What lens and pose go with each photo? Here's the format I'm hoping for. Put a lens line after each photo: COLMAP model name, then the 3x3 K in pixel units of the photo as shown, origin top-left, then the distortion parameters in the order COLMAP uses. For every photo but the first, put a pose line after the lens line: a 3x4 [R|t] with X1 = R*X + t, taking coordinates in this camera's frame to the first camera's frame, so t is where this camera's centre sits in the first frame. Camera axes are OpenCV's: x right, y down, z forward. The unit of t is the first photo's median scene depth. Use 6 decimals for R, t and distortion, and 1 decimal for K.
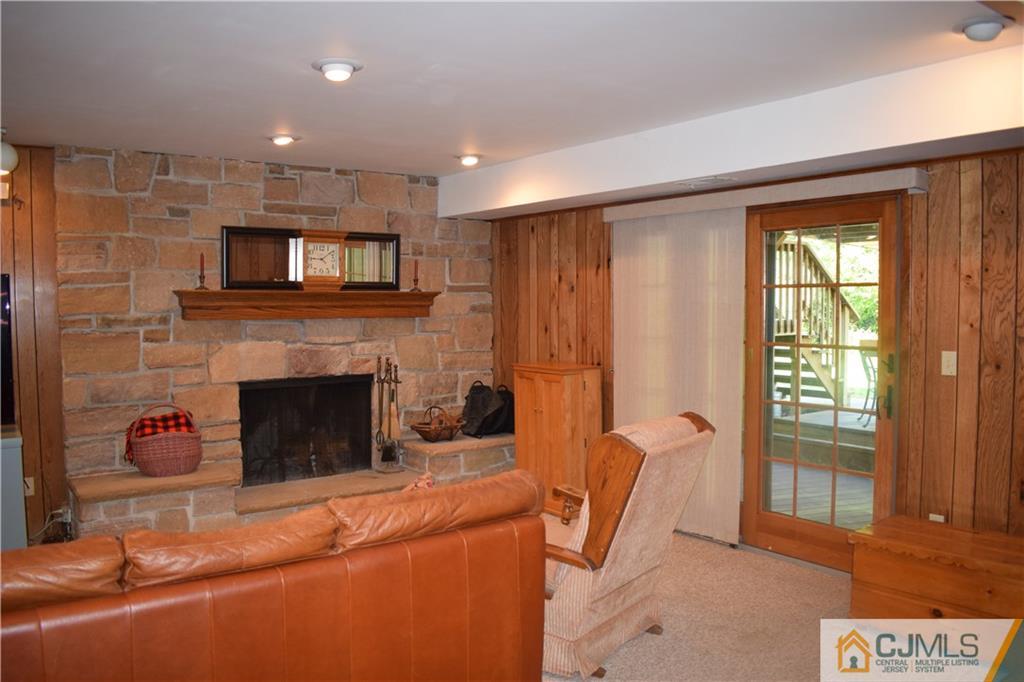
lens RADIAL K [[799.5, 0, 516.7], [0, 799.5, 346.5], [0, 0, 1]] dist [-0.093677, -0.003422]
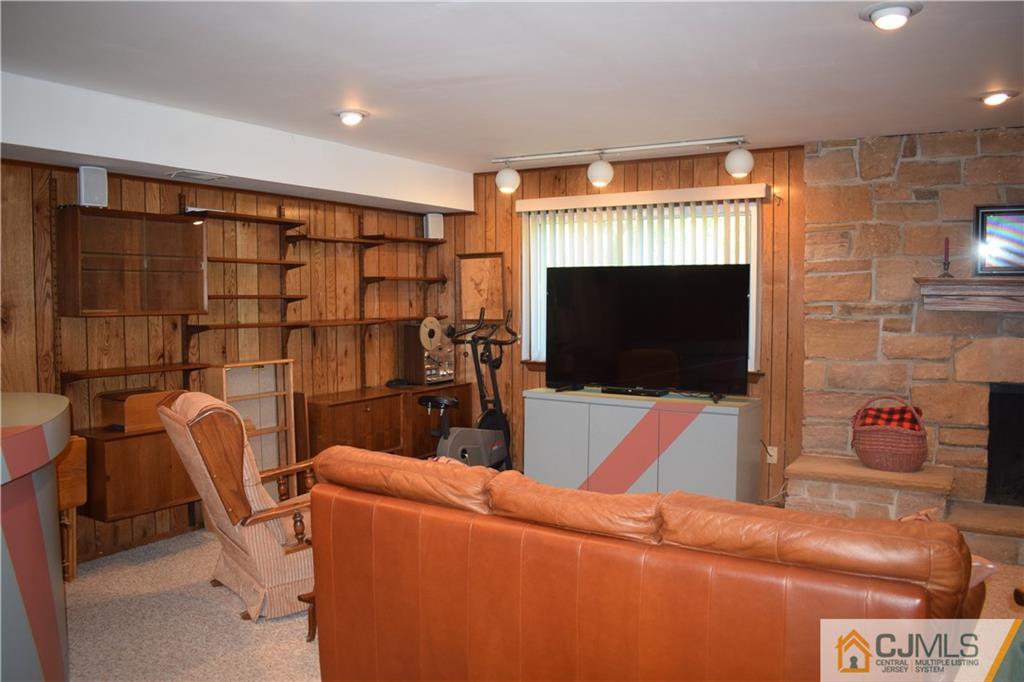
lens RADIAL K [[799.5, 0, 516.7], [0, 799.5, 346.5], [0, 0, 1]] dist [-0.093677, -0.003422]
pose [[0.360973, 0.062003, -0.930513, 0.273817], [-0.053070, 0.997536, 0.045881, -0.006989], [0.931065, 0.032821, 0.363374, 0.220520]]
